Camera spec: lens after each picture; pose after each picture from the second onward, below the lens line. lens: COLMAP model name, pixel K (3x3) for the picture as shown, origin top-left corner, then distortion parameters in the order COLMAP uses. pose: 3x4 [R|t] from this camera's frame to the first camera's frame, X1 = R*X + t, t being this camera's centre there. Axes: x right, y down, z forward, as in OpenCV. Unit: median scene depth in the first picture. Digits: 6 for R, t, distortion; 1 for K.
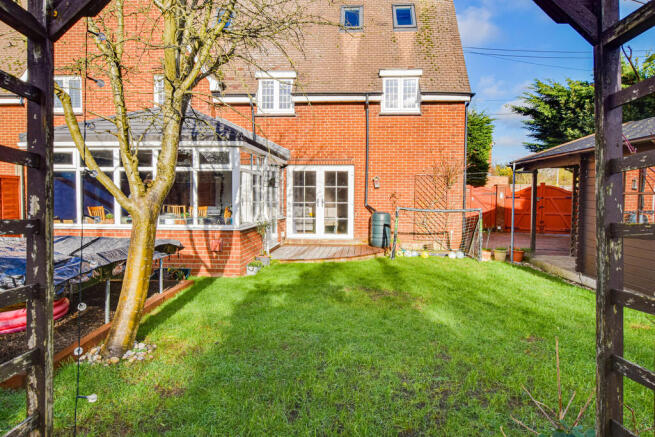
lens RADIAL K [[433.1, 0, 327.5], [0, 433.1, 218.5], [0, 0, 1]] dist [-0.005709, -0.000111]
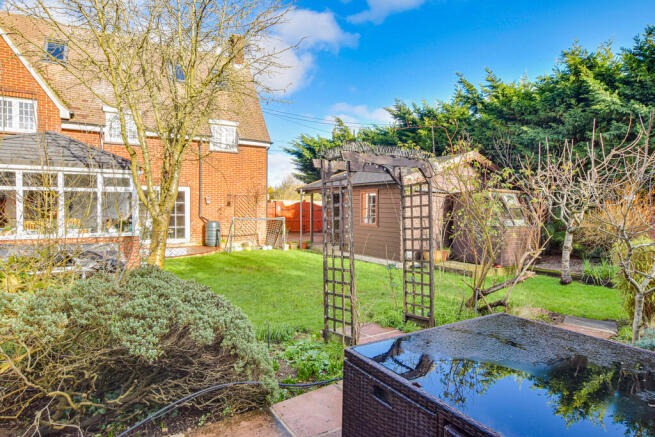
lens RADIAL K [[380.7, 0, 327.5], [0, 380.7, 218.5], [0, 0, 1]] dist [-0.002596, 0.000052]
pose [[0.830255, -0.017547, 0.557107, -0.248499], [0.030911, 0.999416, -0.014589, 0.006124], [-0.556526, 0.029333, 0.830312, -0.215306]]
